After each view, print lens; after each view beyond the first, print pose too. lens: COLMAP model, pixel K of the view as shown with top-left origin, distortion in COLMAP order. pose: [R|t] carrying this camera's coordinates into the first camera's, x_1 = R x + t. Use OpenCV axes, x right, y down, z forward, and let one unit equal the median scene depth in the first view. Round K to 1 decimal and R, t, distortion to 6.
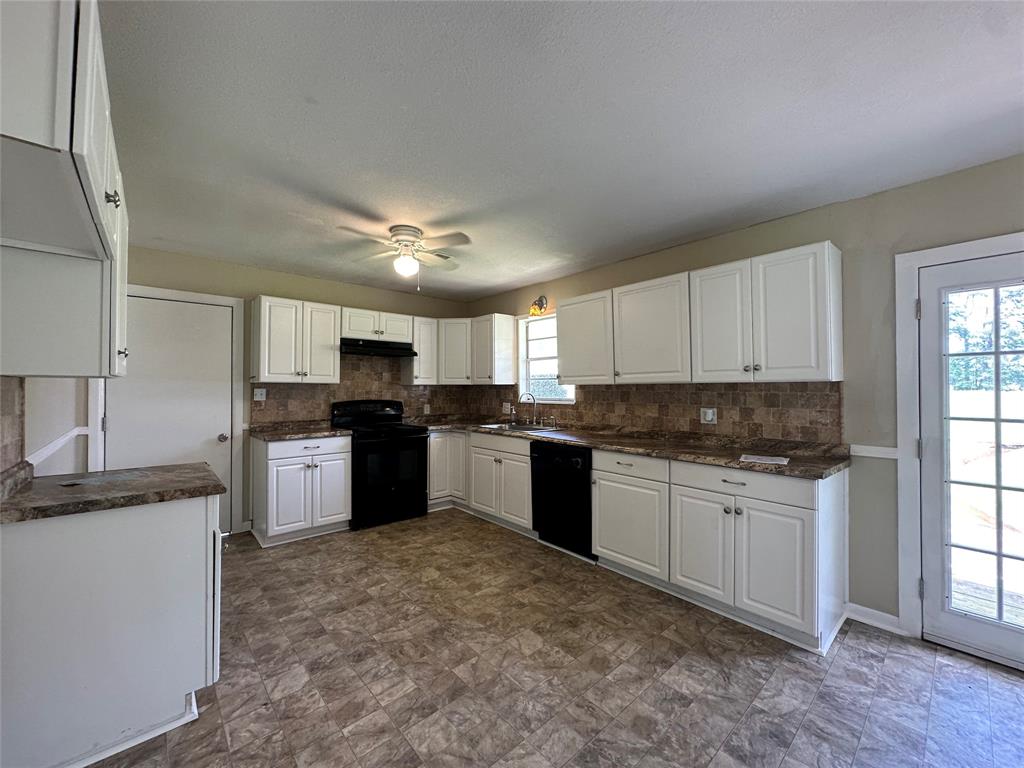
lens RADIAL K [[408.9, 0, 512.0], [0, 408.9, 384.0], [0, 0, 1]] dist [-0.000976, -0.000097]
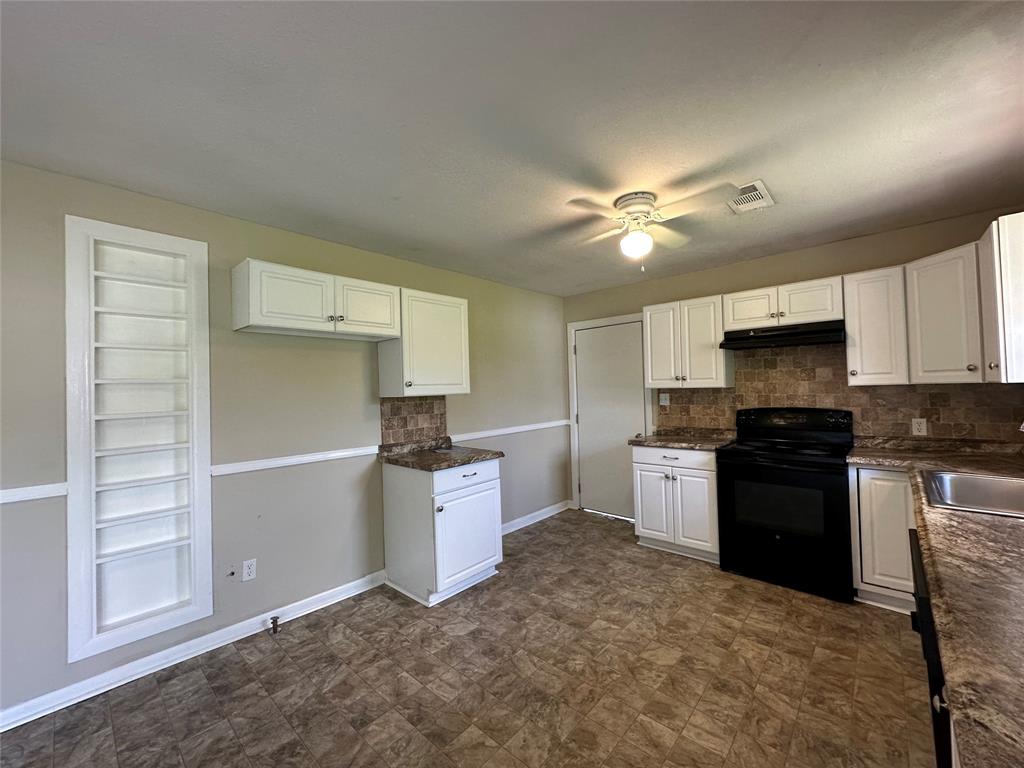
lens RADIAL K [[408.9, 0, 512.0], [0, 408.9, 384.0], [0, 0, 1]] dist [-0.000976, -0.000097]
pose [[0.103518, -0.018435, -0.994457, 0.407237], [0.036525, 0.999224, -0.014722, -0.013153], [0.993957, -0.034799, 0.104111, 0.546490]]
